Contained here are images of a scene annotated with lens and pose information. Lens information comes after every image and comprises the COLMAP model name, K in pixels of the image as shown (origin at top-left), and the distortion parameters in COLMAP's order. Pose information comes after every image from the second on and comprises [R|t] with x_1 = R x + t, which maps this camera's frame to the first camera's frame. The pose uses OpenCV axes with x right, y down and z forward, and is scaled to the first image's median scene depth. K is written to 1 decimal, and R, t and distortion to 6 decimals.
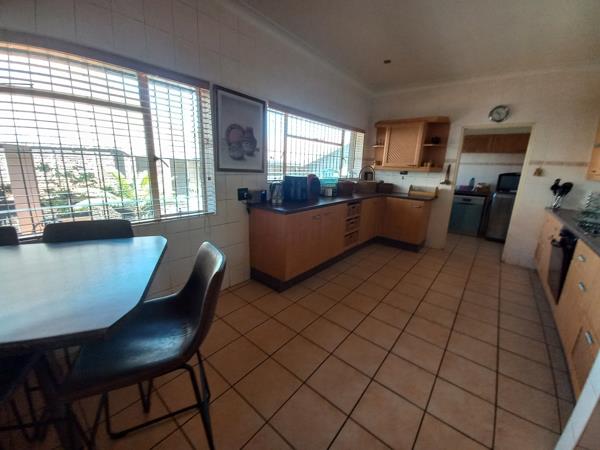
lens RADIAL K [[233.3, 0, 300.0], [0, 233.3, 225.0], [0, 0, 1]] dist [0.000530, -0.008903]
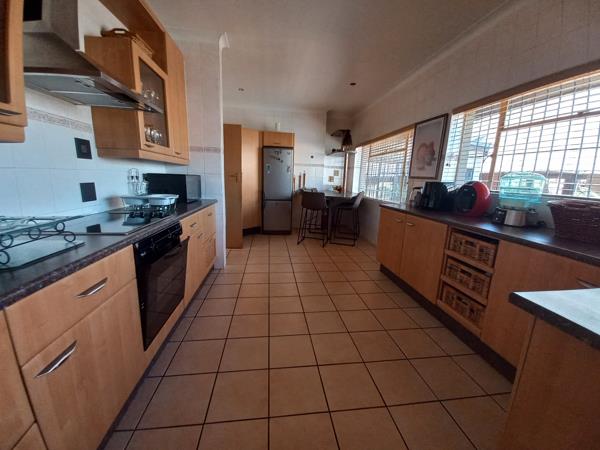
lens RADIAL K [[233.3, 0, 300.0], [0, 233.3, 225.0], [0, 0, 1]] dist [0.000530, -0.008903]
pose [[-0.683246, 0.094316, -0.724072, 1.106219], [-0.223024, 0.917281, 0.329932, -0.258633], [0.695295, 0.386910, -0.605694, 1.356369]]
